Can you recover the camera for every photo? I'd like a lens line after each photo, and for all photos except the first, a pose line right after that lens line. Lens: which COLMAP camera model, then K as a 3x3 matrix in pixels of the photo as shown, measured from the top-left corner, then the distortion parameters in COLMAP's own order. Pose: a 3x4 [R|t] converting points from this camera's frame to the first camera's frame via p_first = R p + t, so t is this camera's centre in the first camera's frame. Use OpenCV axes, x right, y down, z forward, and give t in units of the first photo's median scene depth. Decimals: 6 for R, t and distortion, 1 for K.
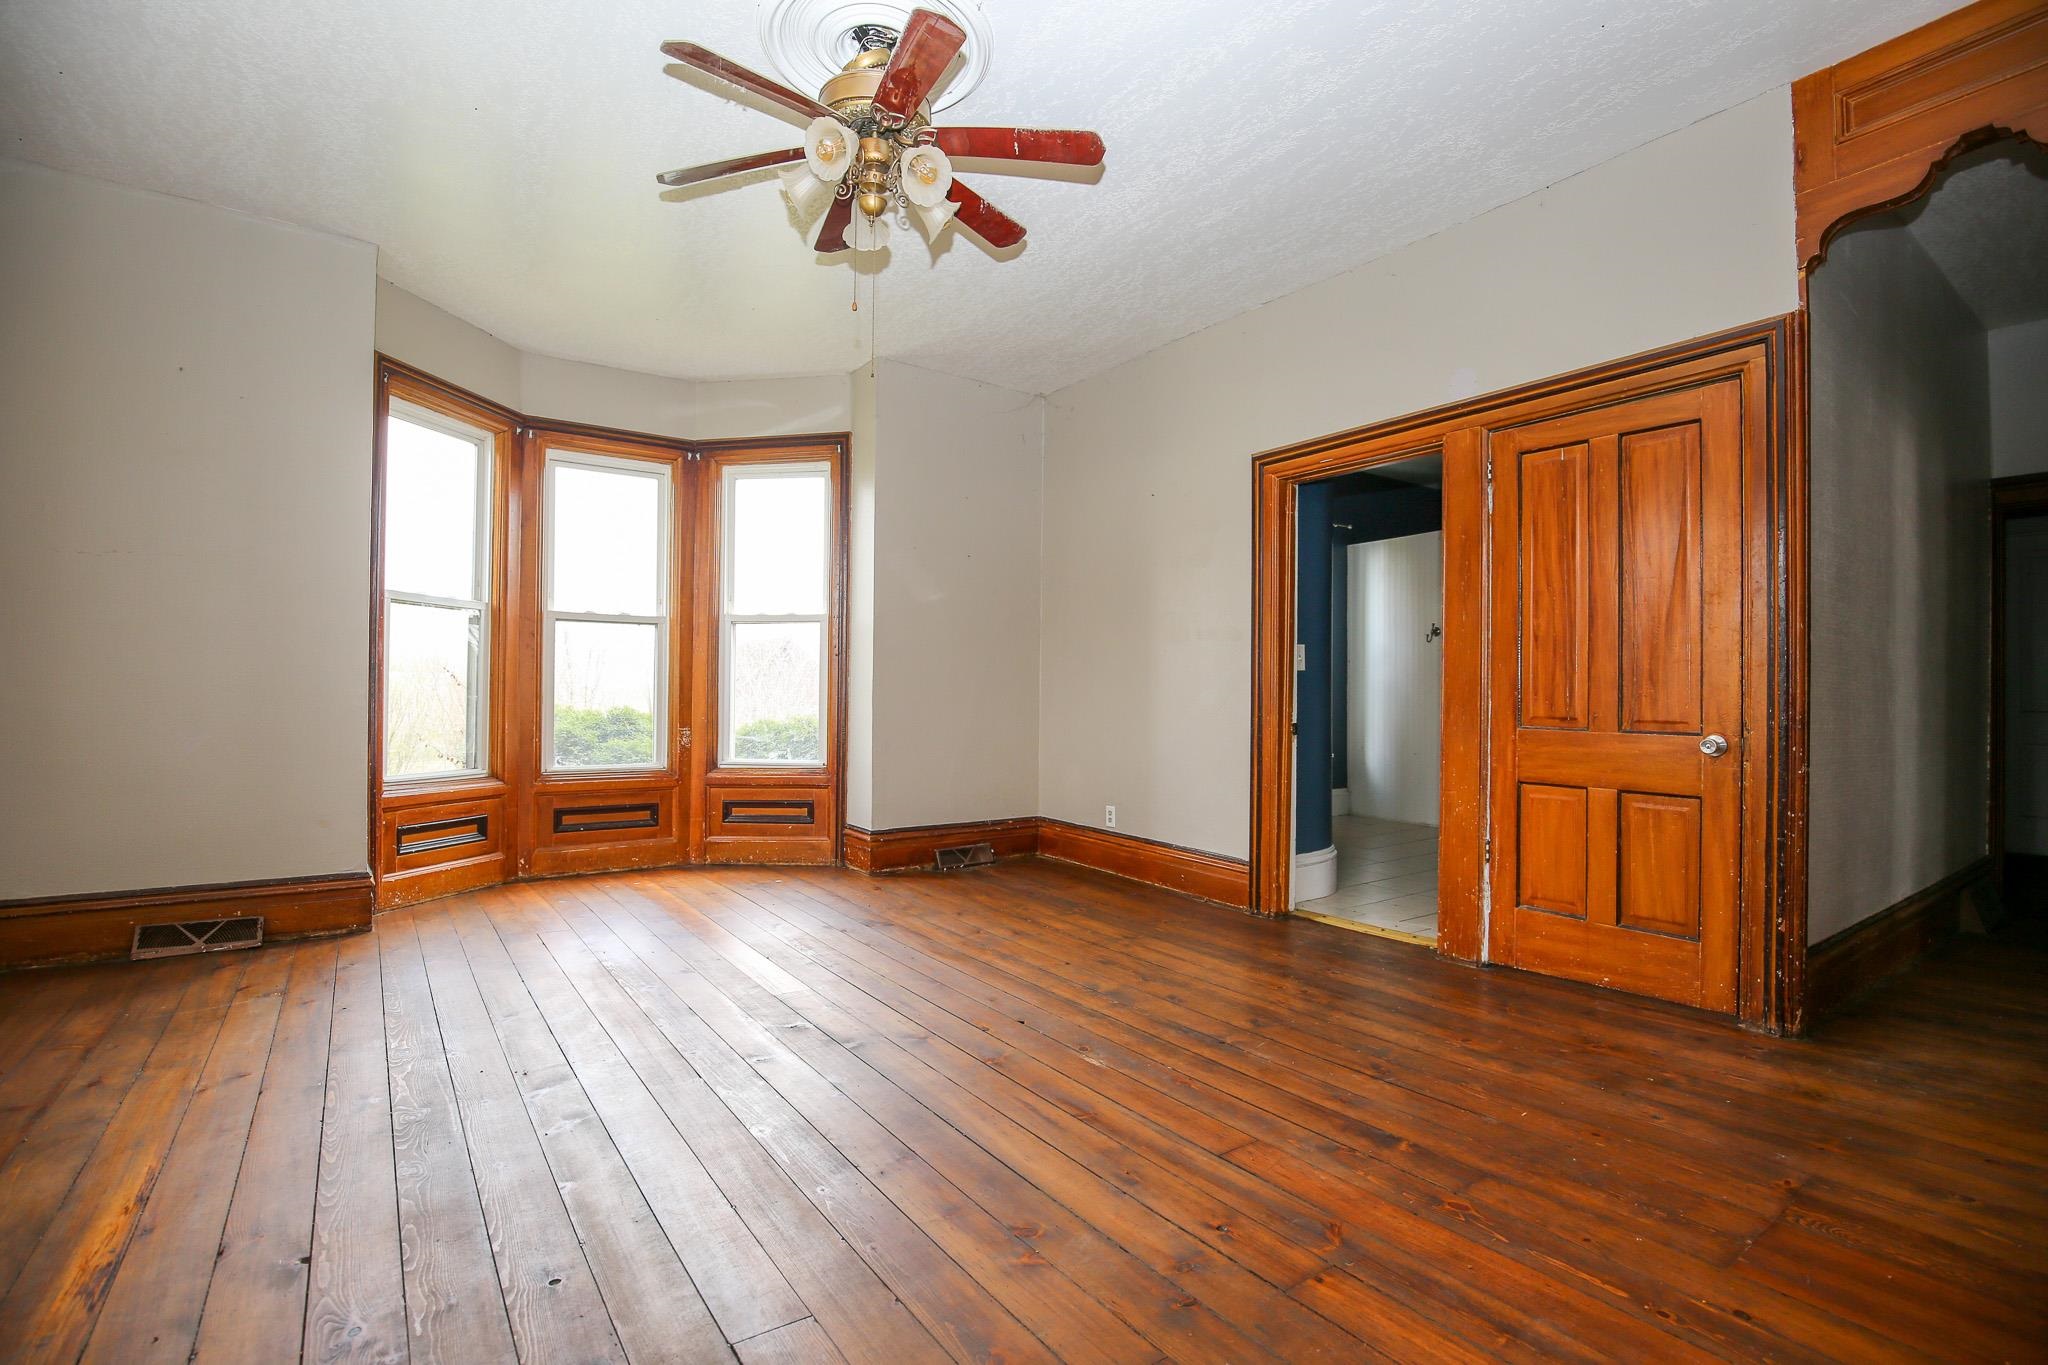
lens RADIAL K [[937.8, 0, 1025.5], [0, 937.8, 685.6], [0, 0, 1]] dist [-0.024159, -0.000410]
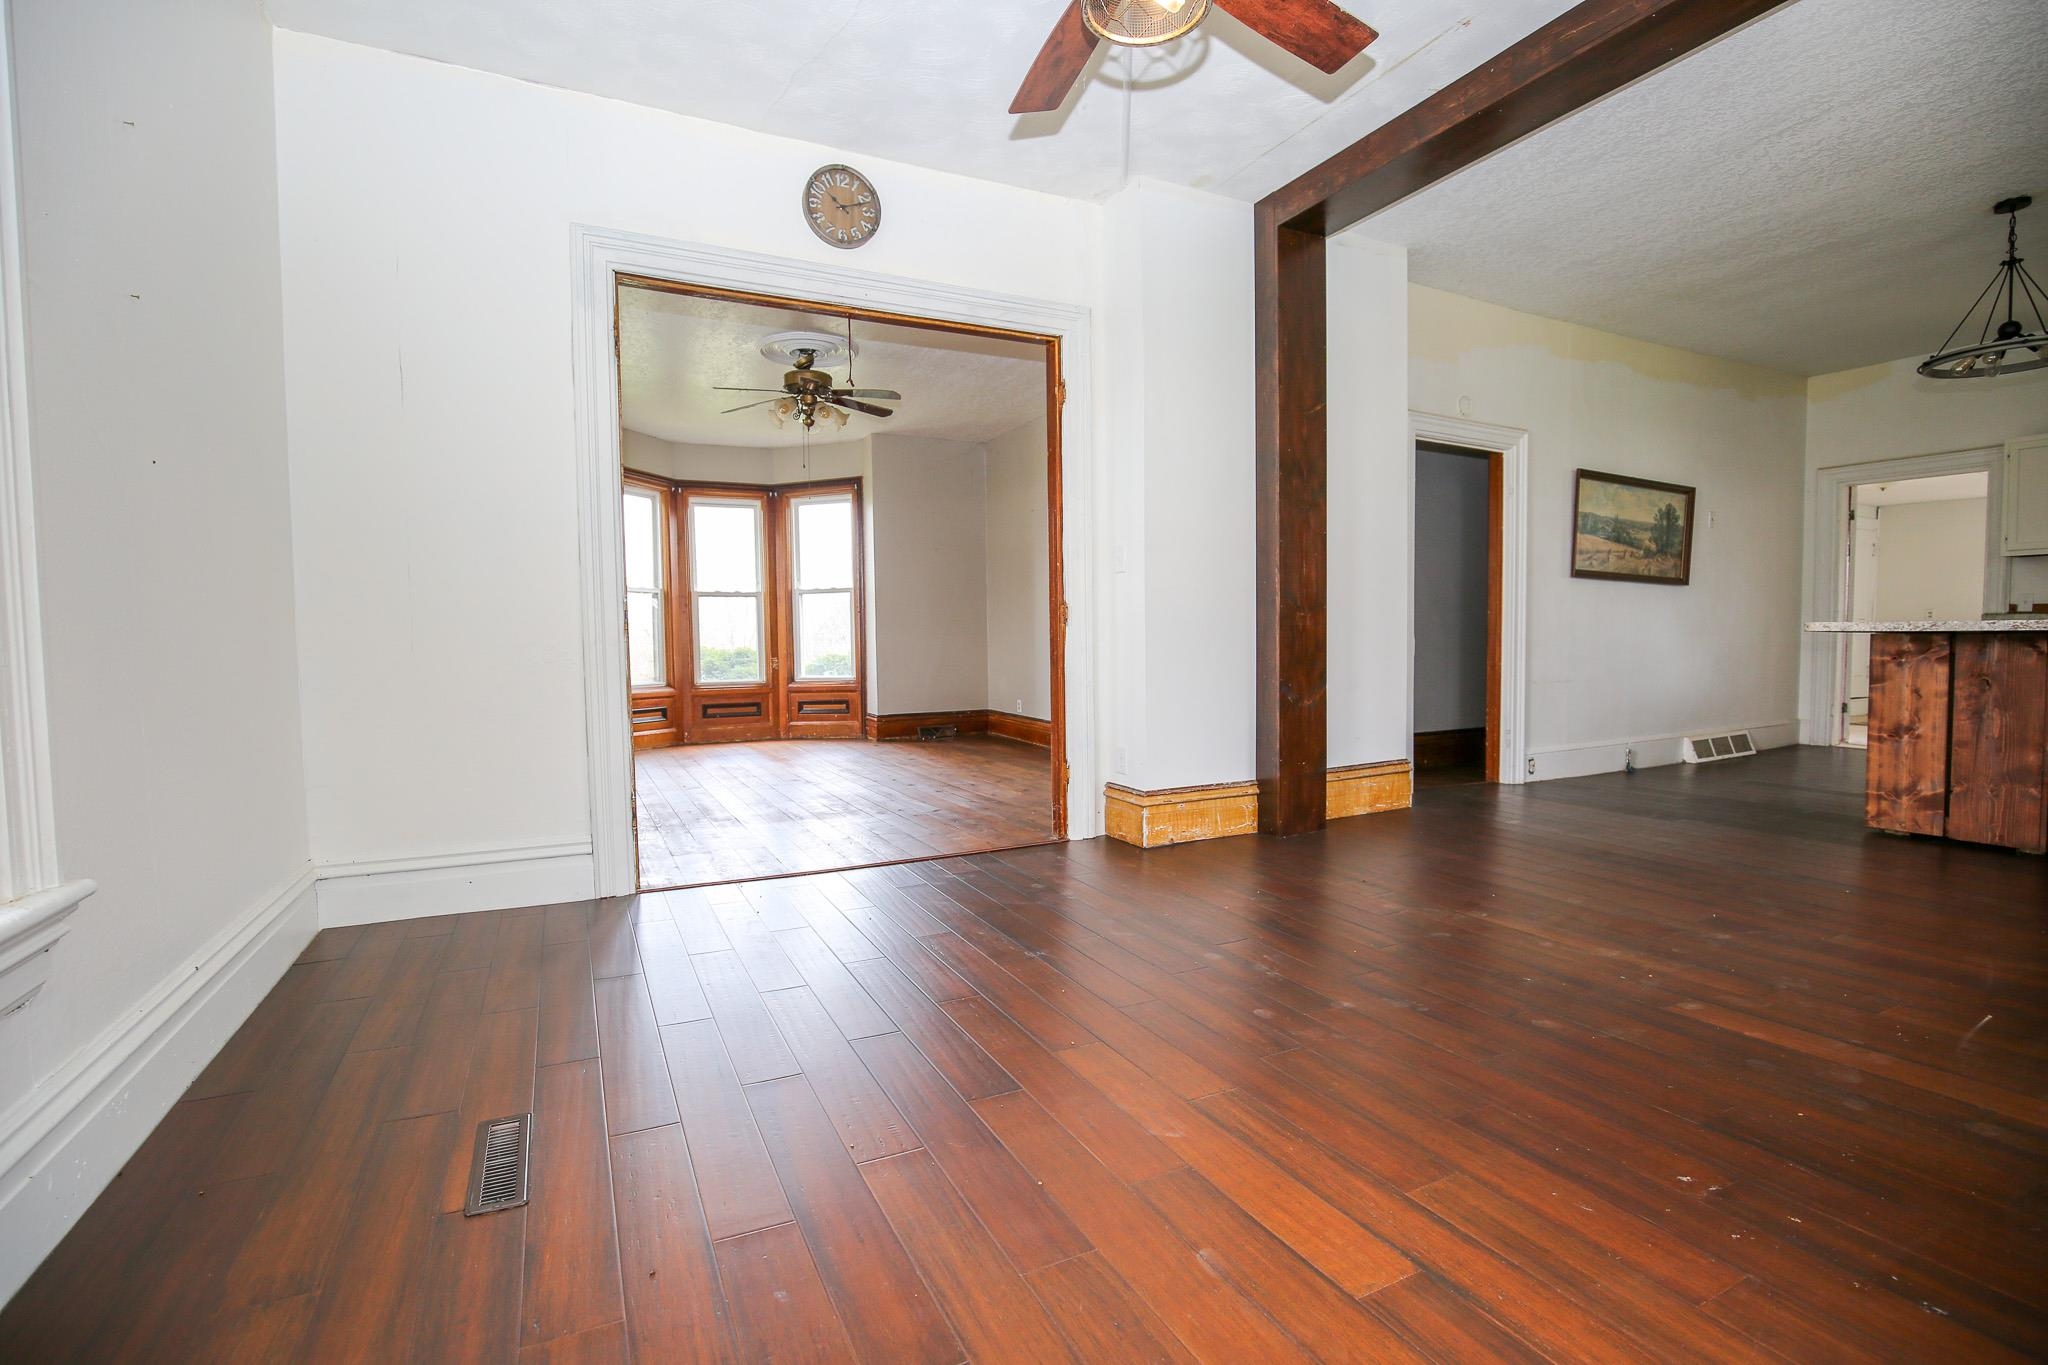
lens RADIAL K [[937.8, 0, 1025.9], [0, 937.8, 683.2], [0, 0, 1]] dist [-0.024159, -0.000410]
pose [[0.987802, -0.013758, -0.155109, 0.345744], [0.023525, 0.997841, 0.061312, -0.001574], [0.153931, -0.064213, 0.985993, -0.599185]]
